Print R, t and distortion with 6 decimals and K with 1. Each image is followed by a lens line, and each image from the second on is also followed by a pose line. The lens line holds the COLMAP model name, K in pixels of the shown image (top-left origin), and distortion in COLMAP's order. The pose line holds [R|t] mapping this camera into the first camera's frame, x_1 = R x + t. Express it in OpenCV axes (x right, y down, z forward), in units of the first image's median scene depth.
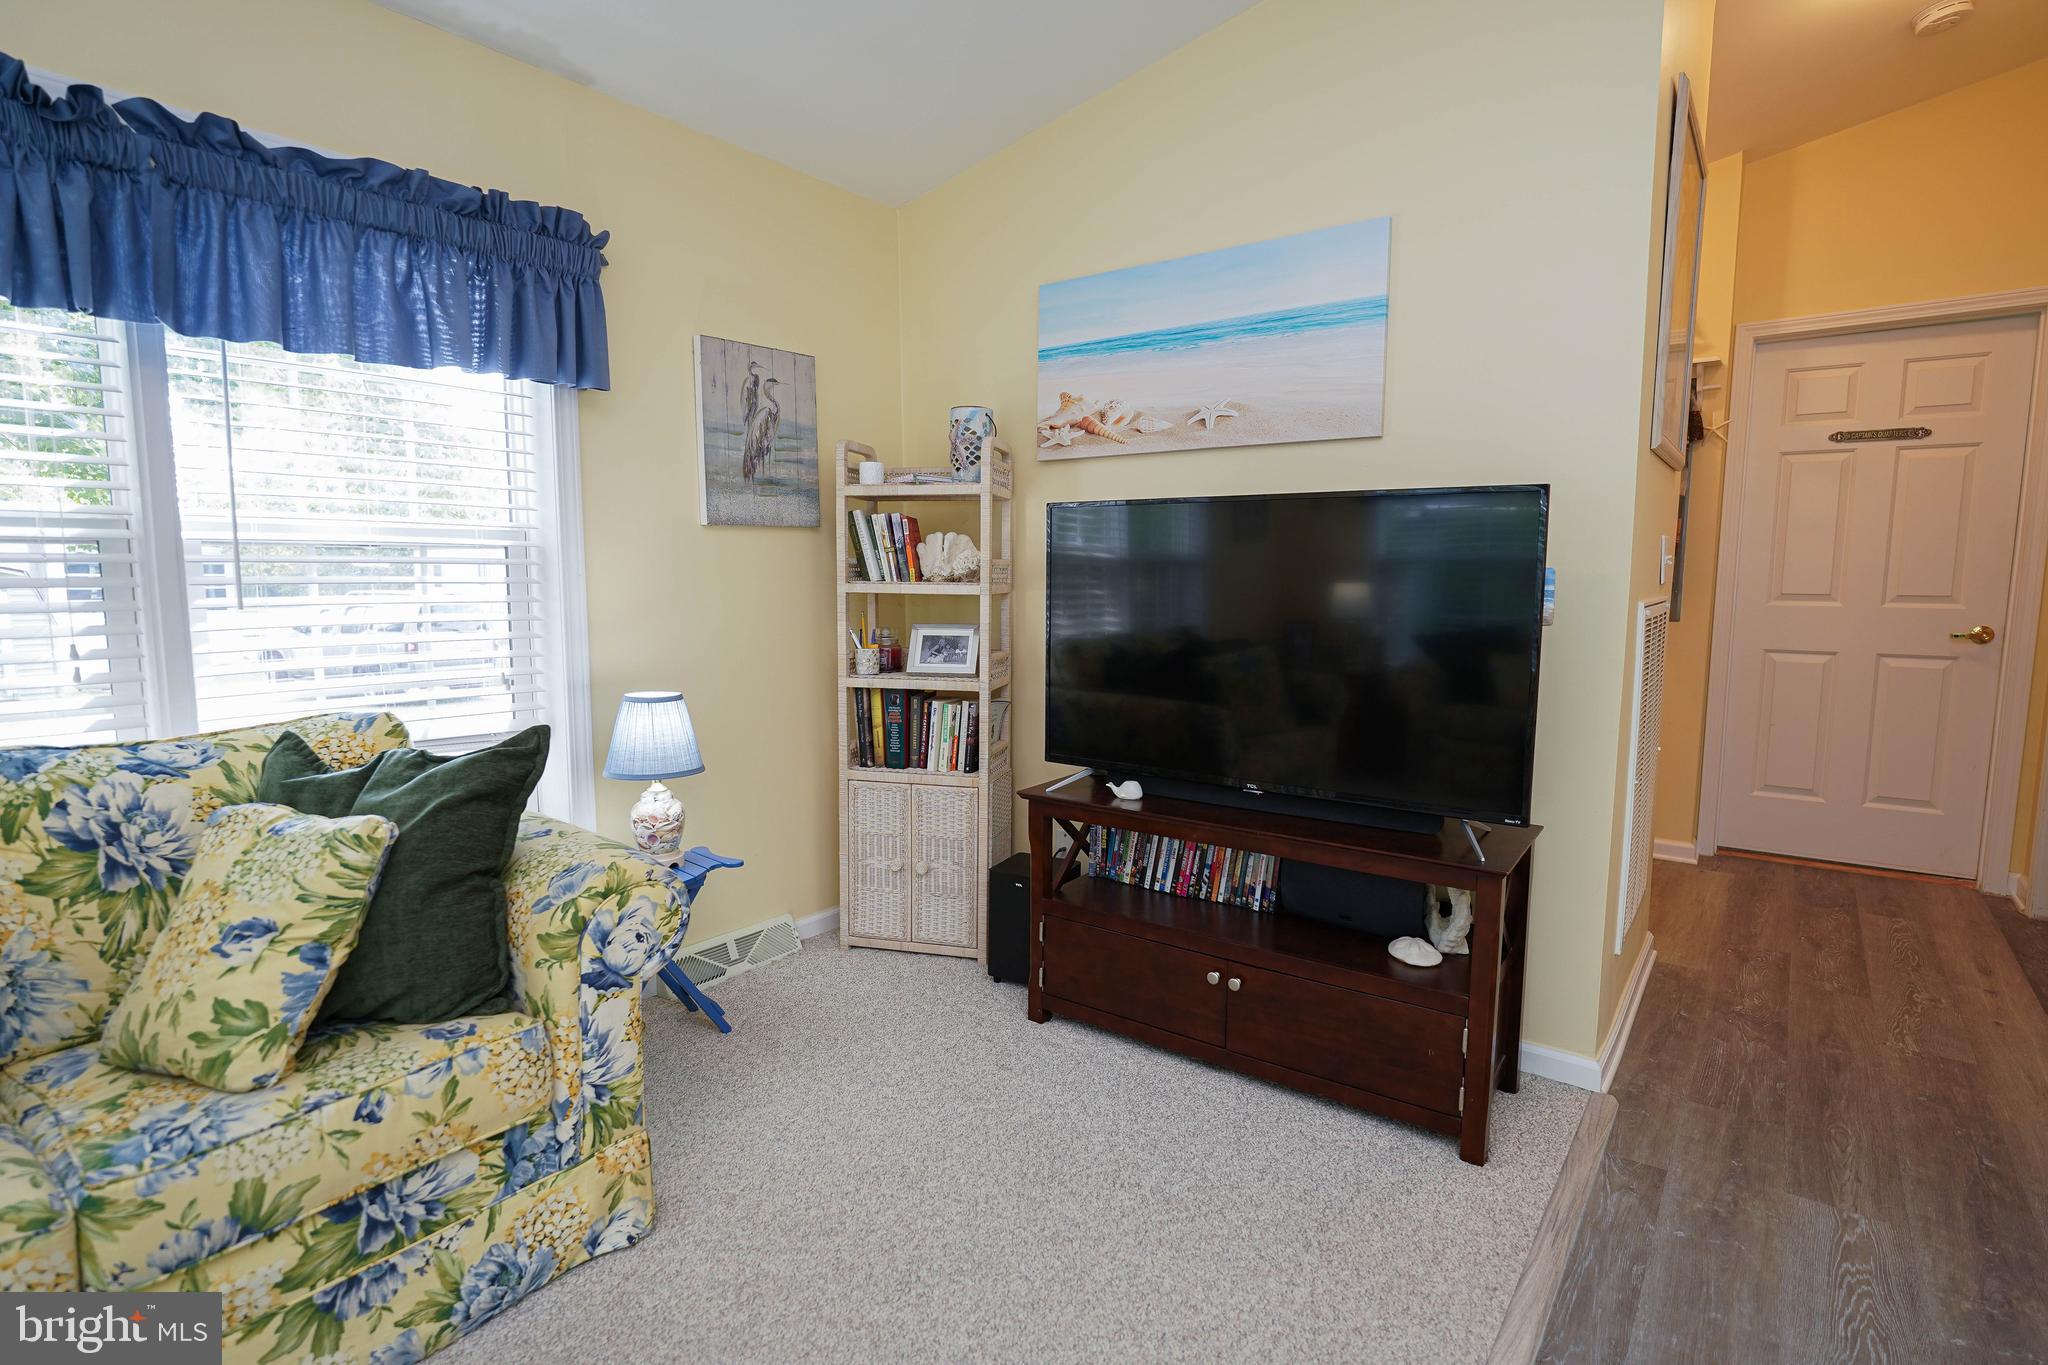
lens RADIAL K [[1009.3, 0, 1024.0], [0, 1009.3, 682.5], [0, 0, 1]] dist [-0.007068, -0.000910]
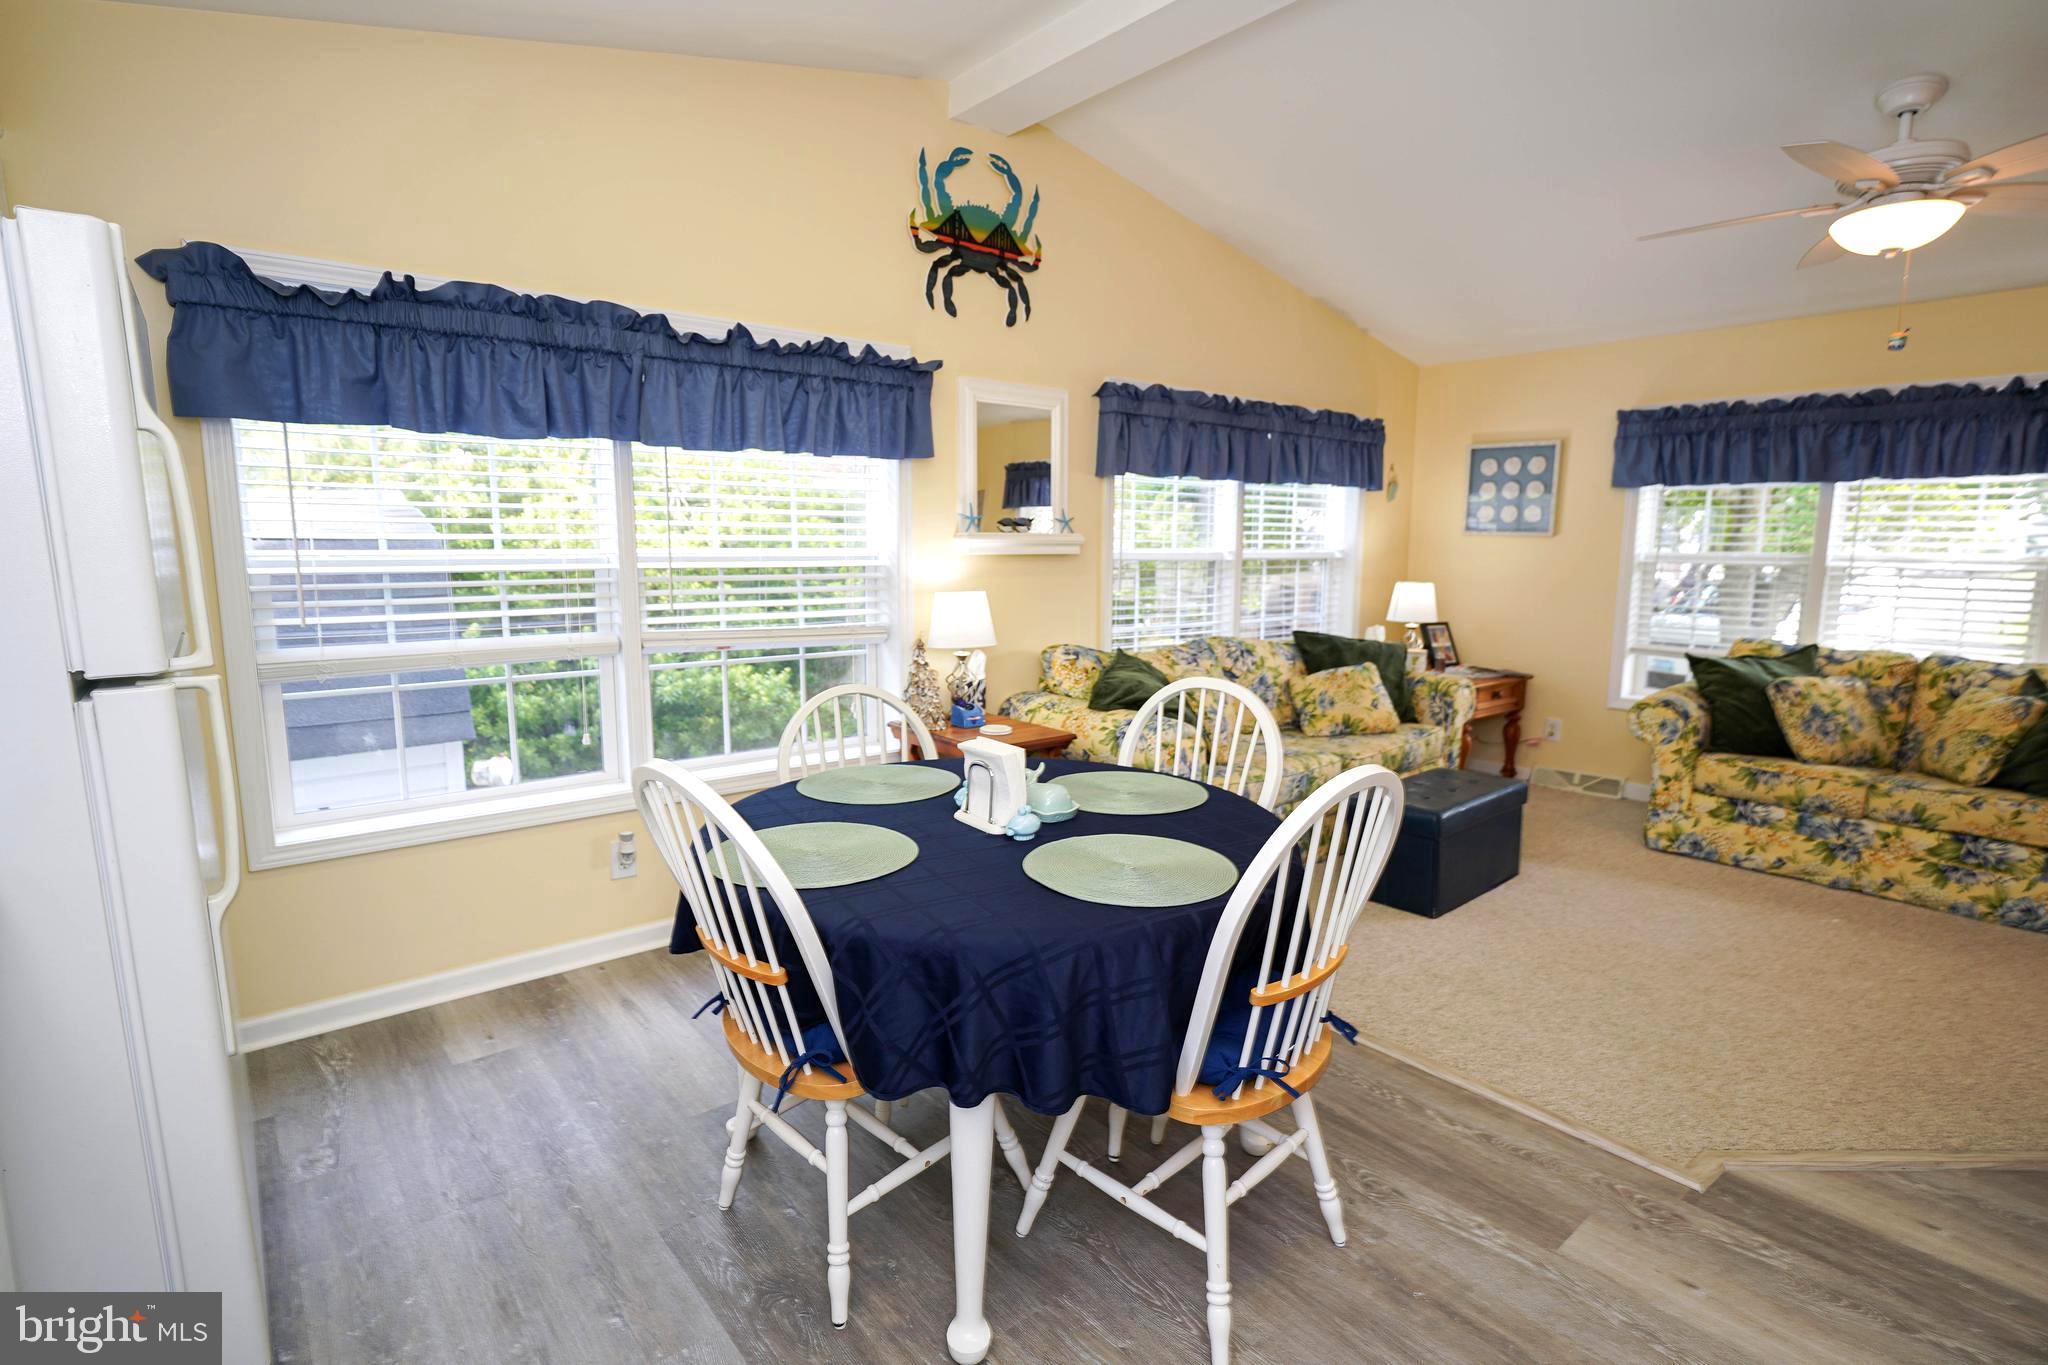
lens RADIAL K [[992.5, 0, 1026.8], [0, 992.5, 675.0], [0, 0, 1]] dist [-0.008924, 0.001136]
pose [[-0.219935, 0.132604, -0.966460, 1.324238], [-0.117195, 0.979951, 0.161125, -0.010088], [0.968449, 0.148702, -0.199985, -0.521065]]
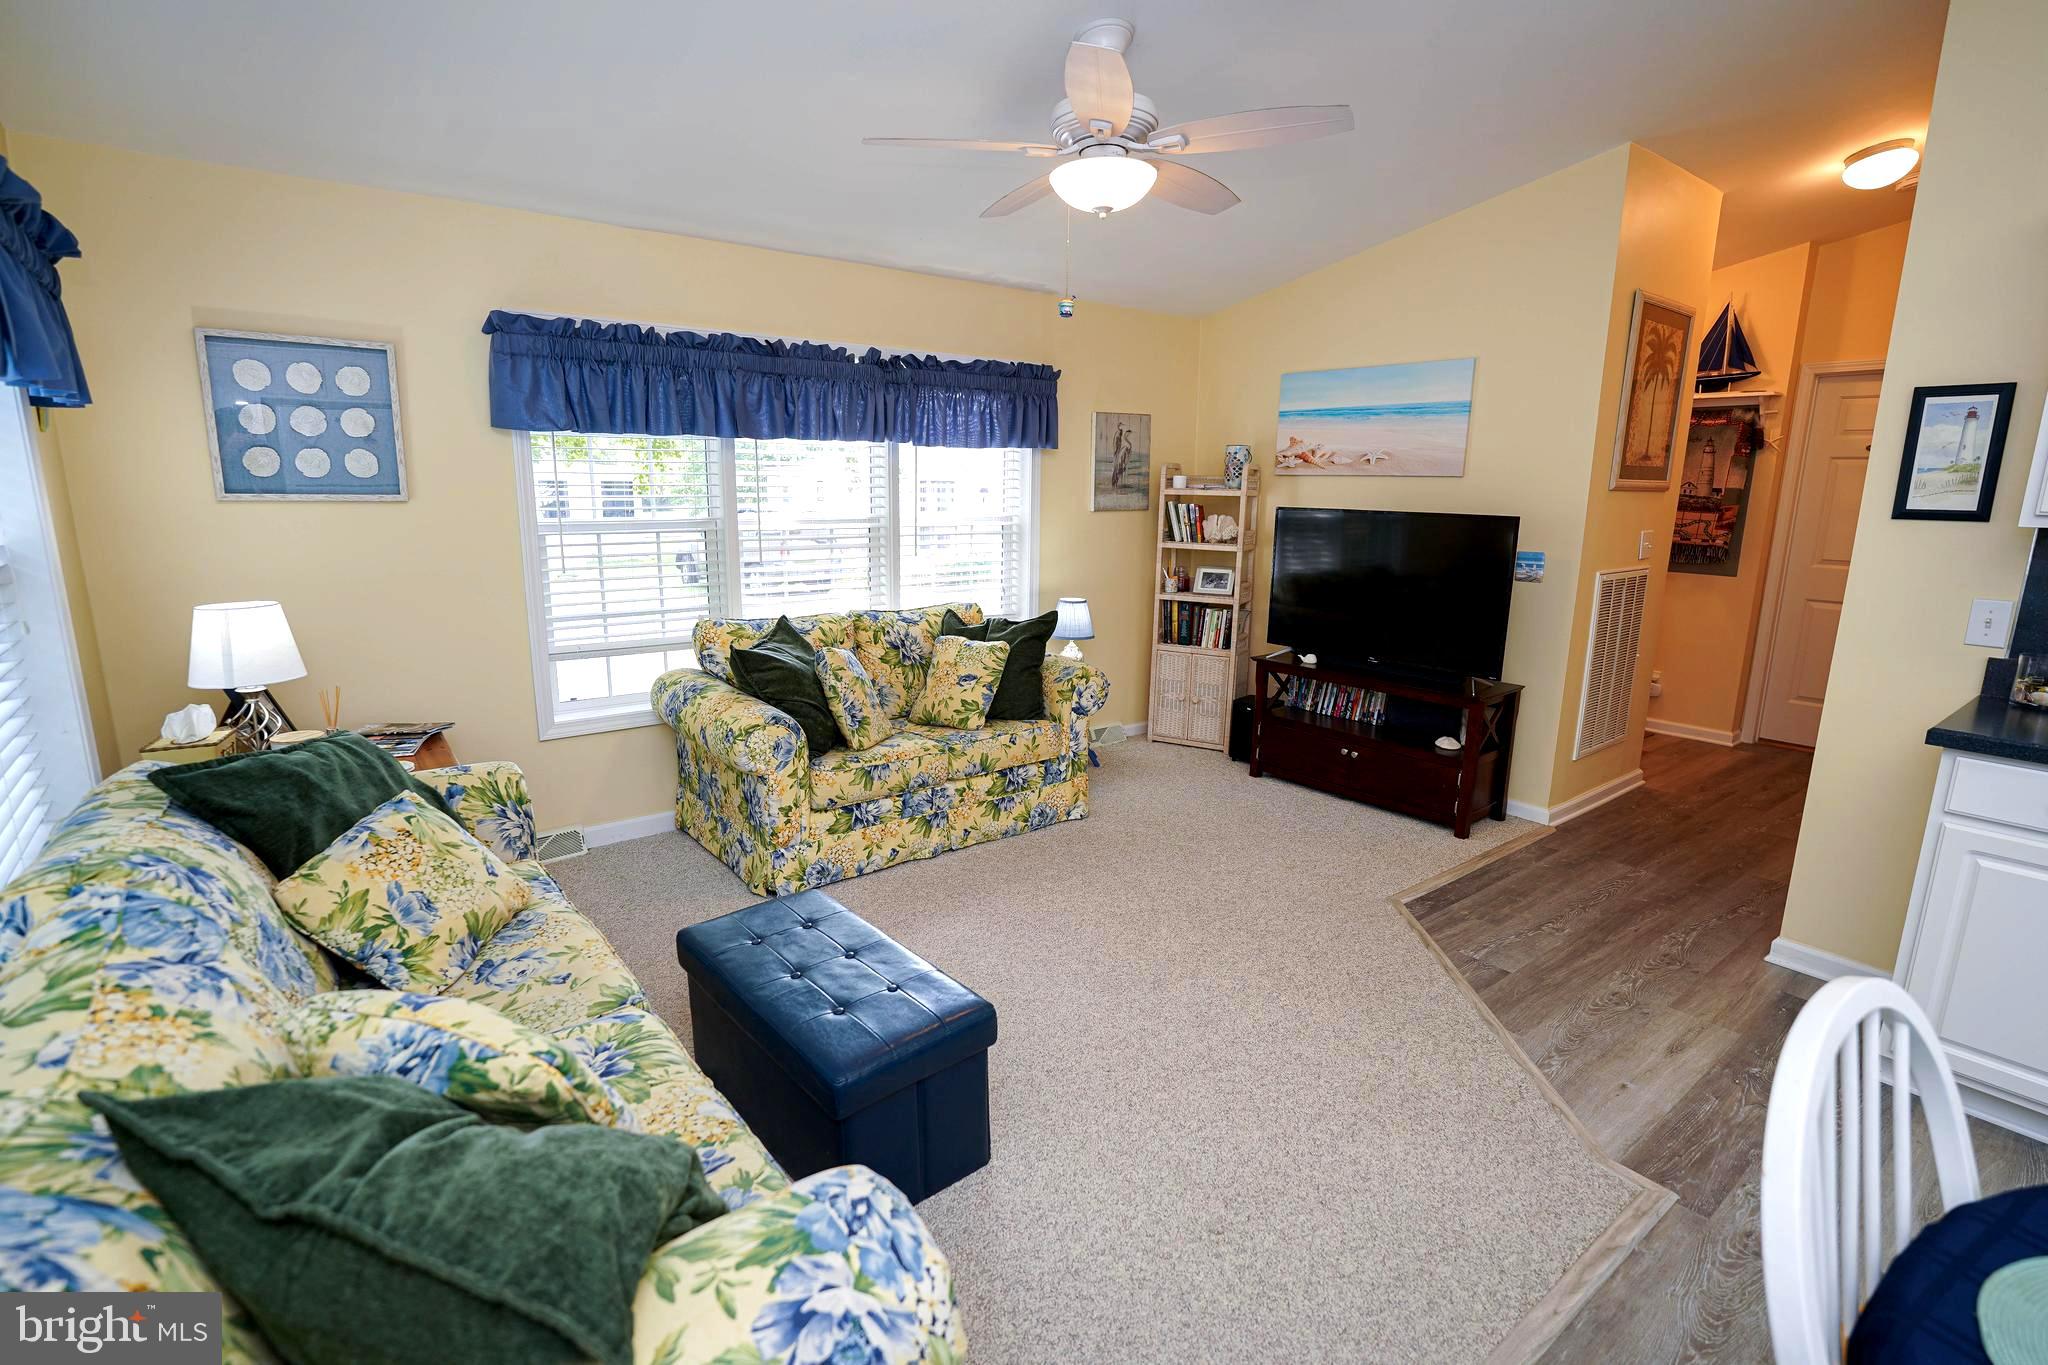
lens RADIAL K [[965.0, 0, 1019.4], [0, 965.0, 682.6], [0, 0, 1]] dist [-0.012953, -0.000113]
pose [[0.967146, 0.062111, -0.246518, 0.025083], [-0.039157, 0.994518, 0.096954, -0.005977], [0.251189, -0.084115, 0.964276, -0.977876]]
